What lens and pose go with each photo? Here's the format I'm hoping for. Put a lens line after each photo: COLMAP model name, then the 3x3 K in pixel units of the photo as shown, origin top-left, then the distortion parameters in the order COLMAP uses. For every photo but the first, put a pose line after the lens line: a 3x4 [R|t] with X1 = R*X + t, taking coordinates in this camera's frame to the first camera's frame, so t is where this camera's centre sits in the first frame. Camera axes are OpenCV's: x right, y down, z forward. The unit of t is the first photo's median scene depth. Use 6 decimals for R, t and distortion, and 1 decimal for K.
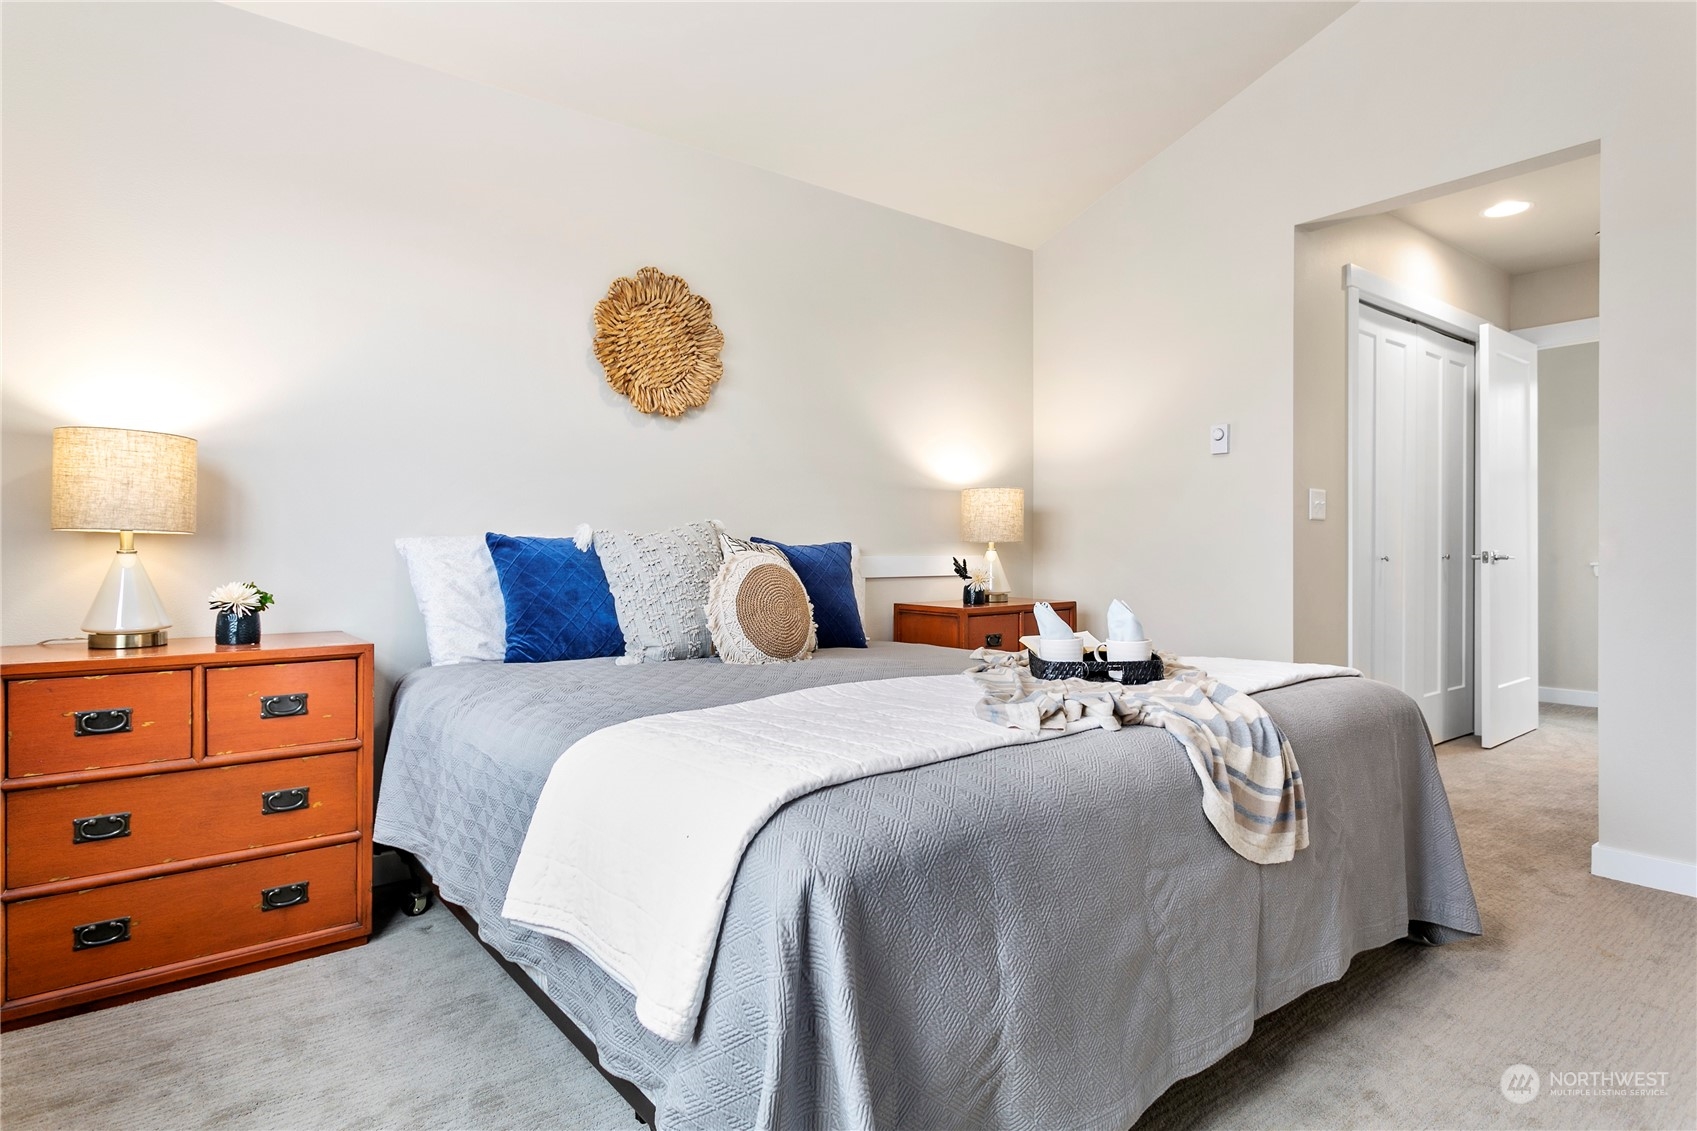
lens RADIAL K [[924.7, 0, 844.3], [0, 924.7, 547.2], [0, 0, 1]] dist [0.057999, -0.047134]
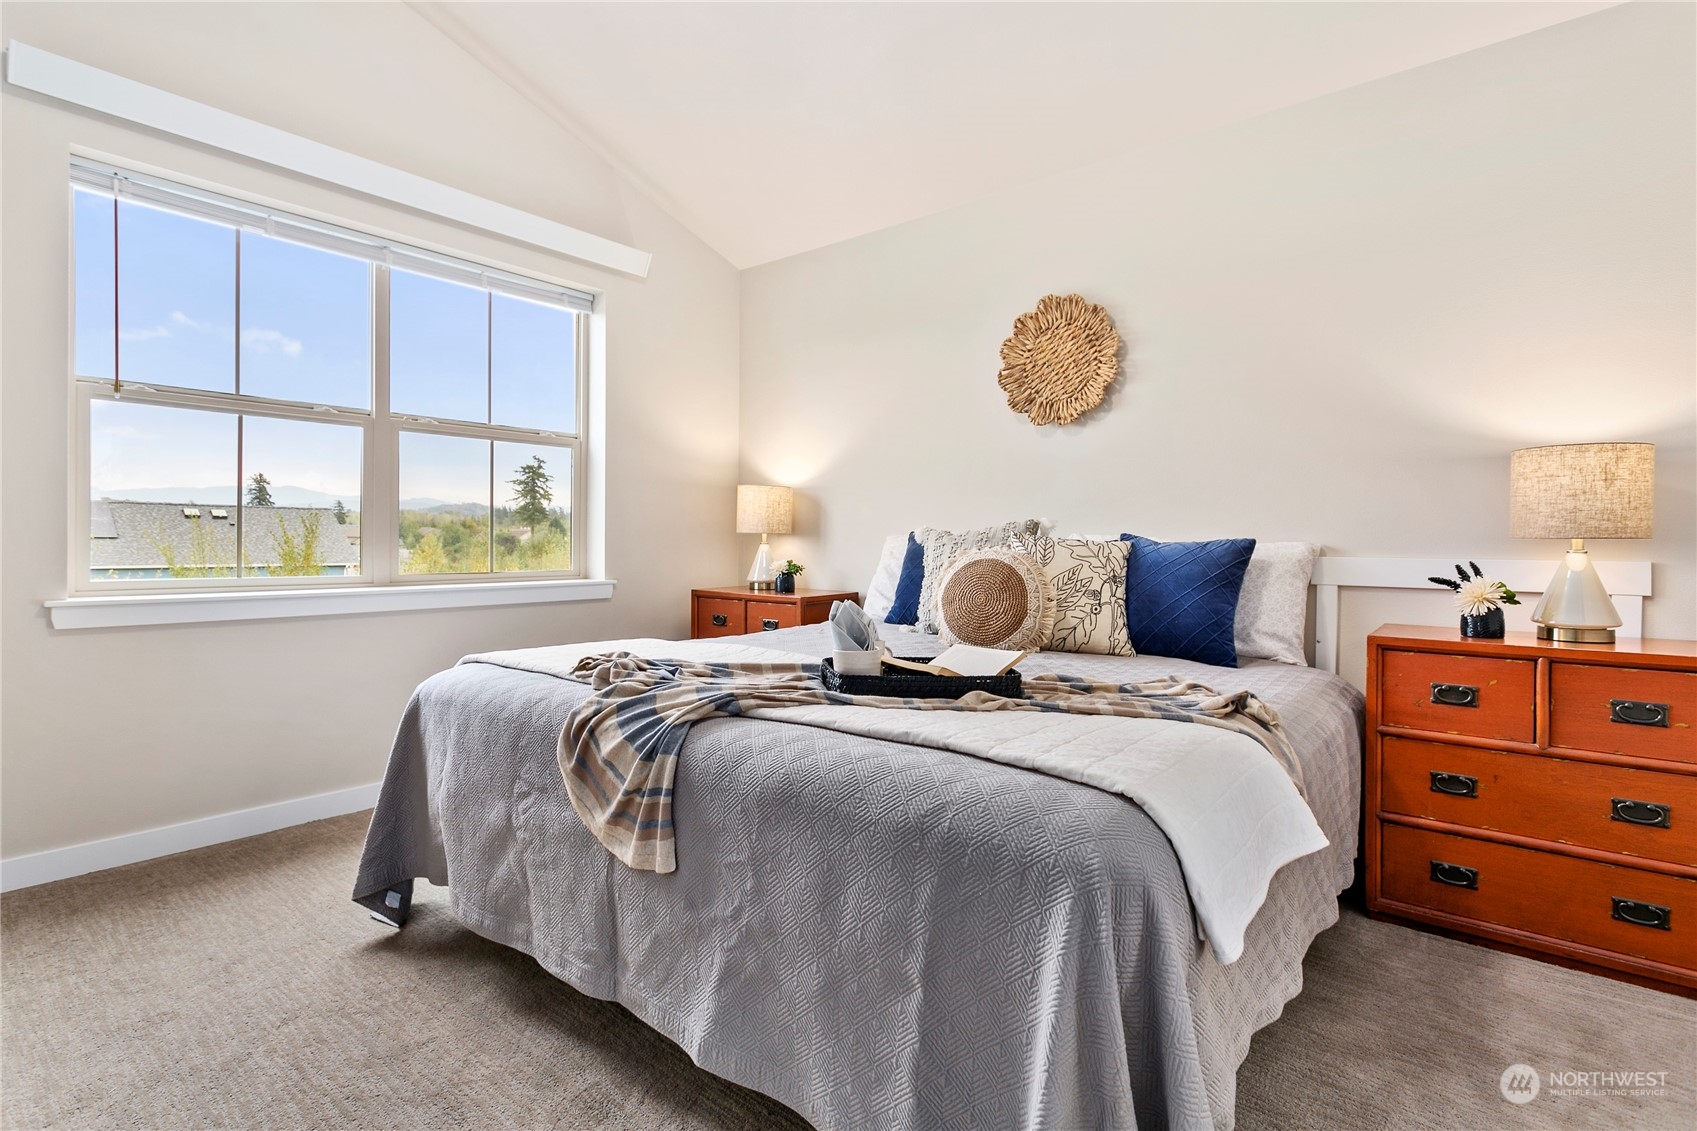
lens RADIAL K [[819.3, 0, 838.2], [0, 819.3, 551.4], [0, 0, 1]] dist [-0.000903, 0.000242]
pose [[0.196298, 0.014329, -0.980440, 0.716755], [-0.007366, 0.999887, 0.013138, -0.001584], [0.980517, 0.004643, 0.196382, 0.556041]]
